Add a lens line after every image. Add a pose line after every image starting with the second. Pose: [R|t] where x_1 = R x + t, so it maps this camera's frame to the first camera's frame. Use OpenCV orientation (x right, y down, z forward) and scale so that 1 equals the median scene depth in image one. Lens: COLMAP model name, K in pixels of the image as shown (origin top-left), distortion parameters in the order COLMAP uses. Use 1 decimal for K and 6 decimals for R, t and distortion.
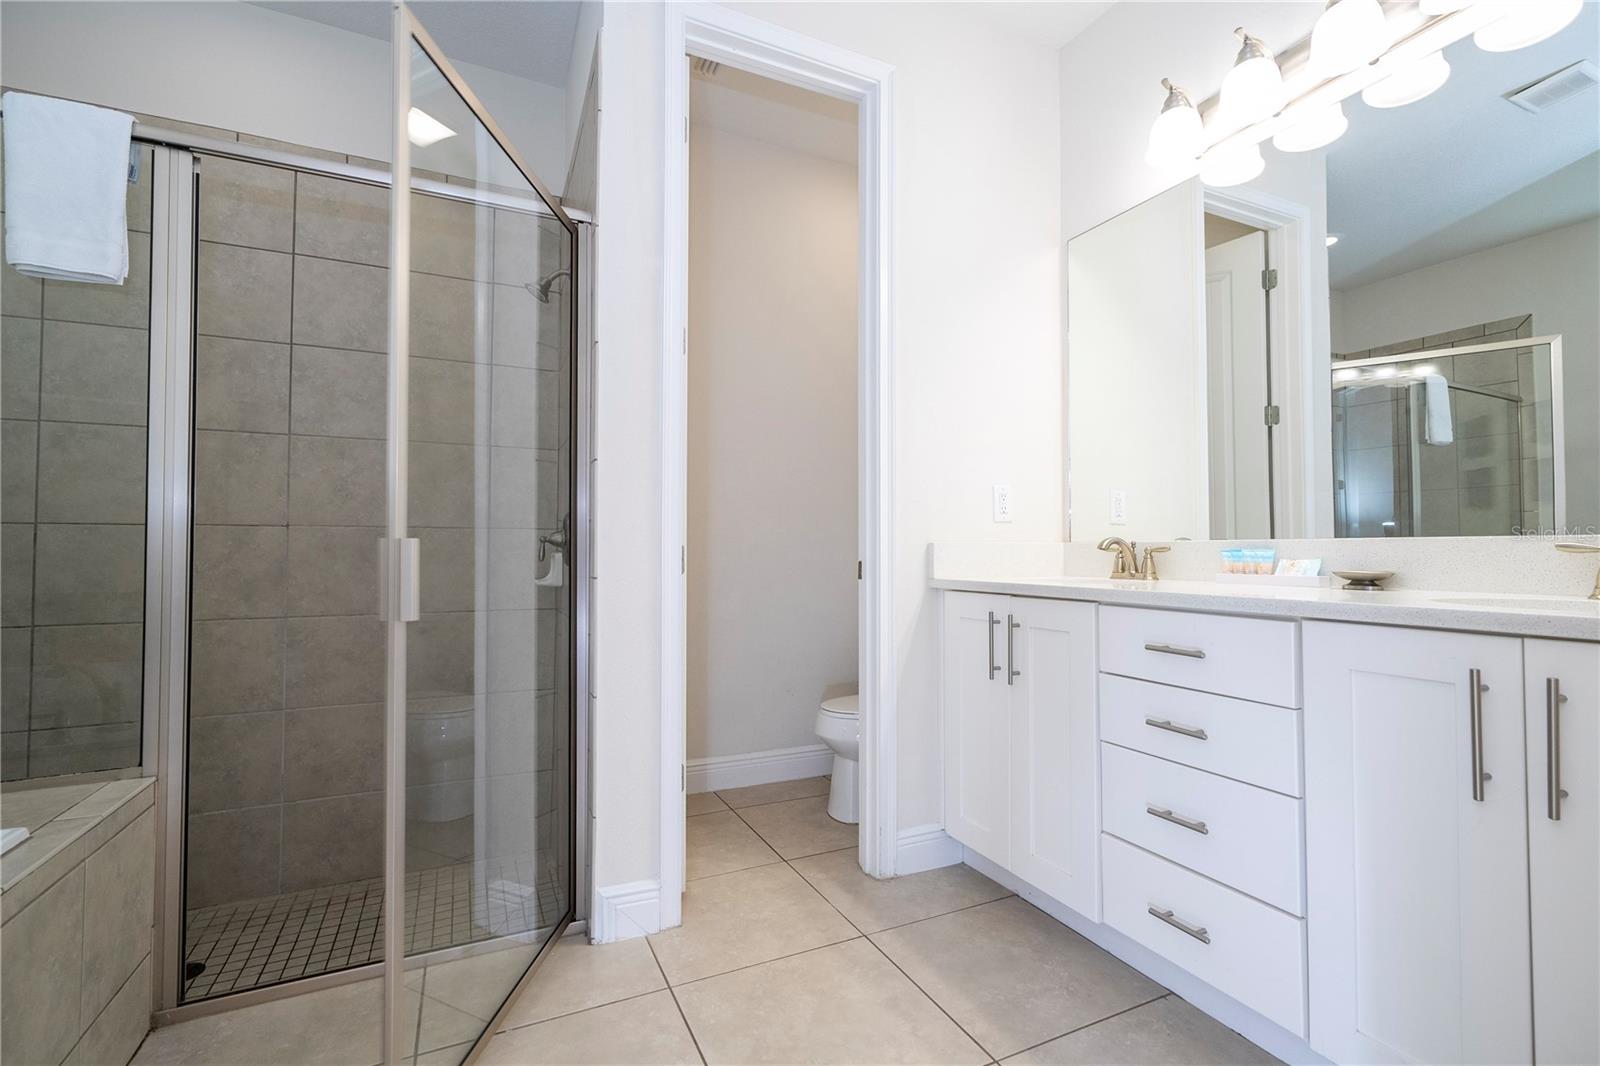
lens RADIAL K [[723.4, 0, 812.6], [0, 723.4, 535.6], [0, 0, 1]] dist [-0.004077, 0.003907]
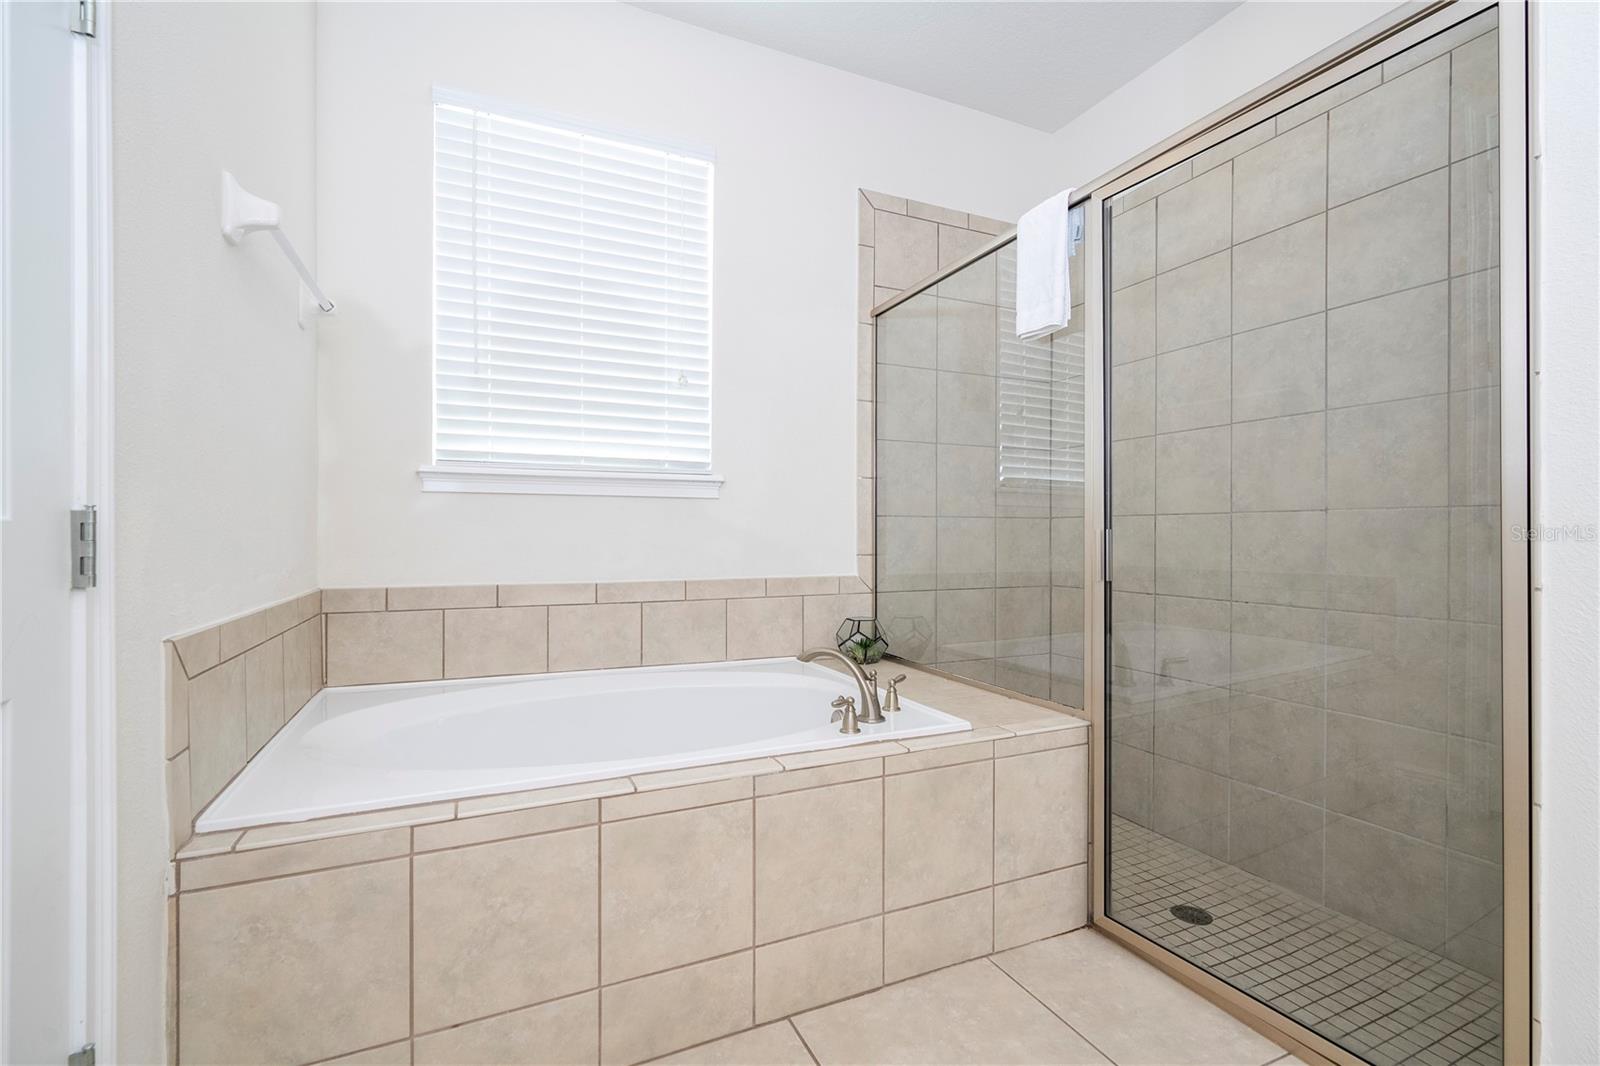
lens RADIAL K [[723.4, 0, 806.8], [0, 723.4, 536.8], [0, 0, 1]] dist [-0.004077, 0.003907]
pose [[-0.014652, 0.004343, -0.999883, 0.208276], [0.016807, 0.999850, 0.004097, 0.005721], [0.999751, -0.016745, -0.014722, 0.361503]]
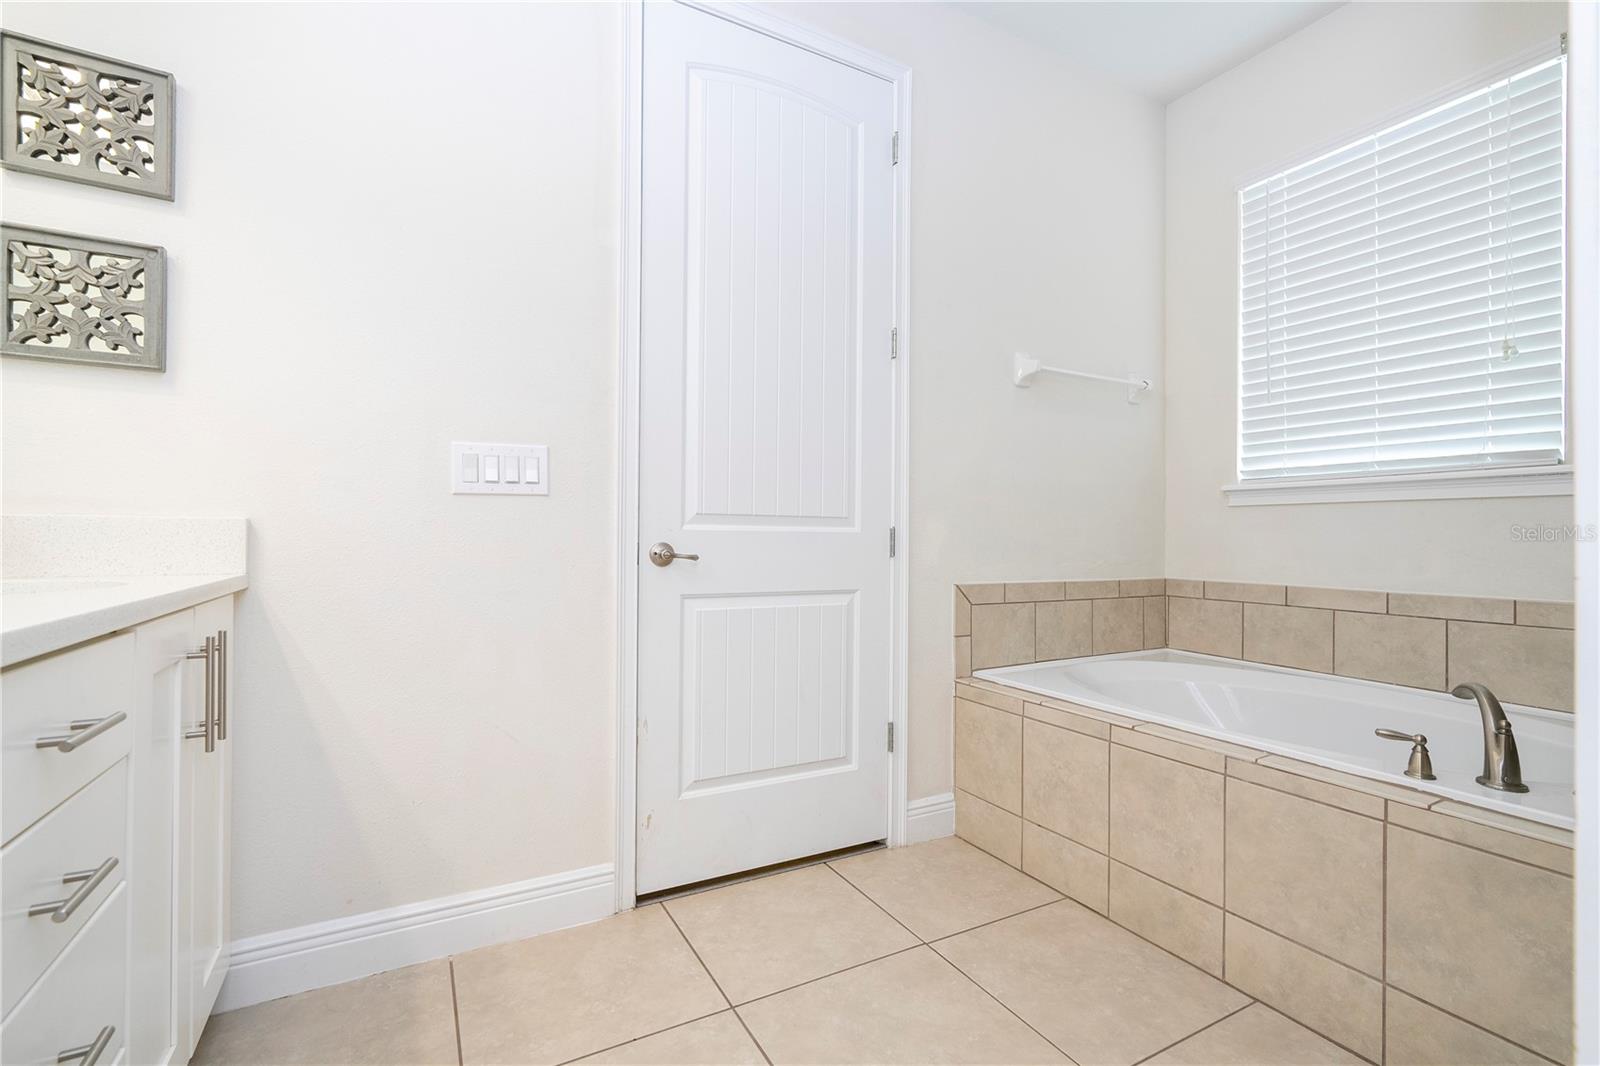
lens RADIAL K [[723.4, 0, 797.6], [0, 723.4, 532.6], [0, 0, 1]] dist [-0.004077, 0.003907]
pose [[-0.998849, -0.008062, -0.047278, 0.023418], [-0.006980, 0.999711, -0.023005, 0.018268], [0.047450, -0.022649, -0.998617, 1.021584]]
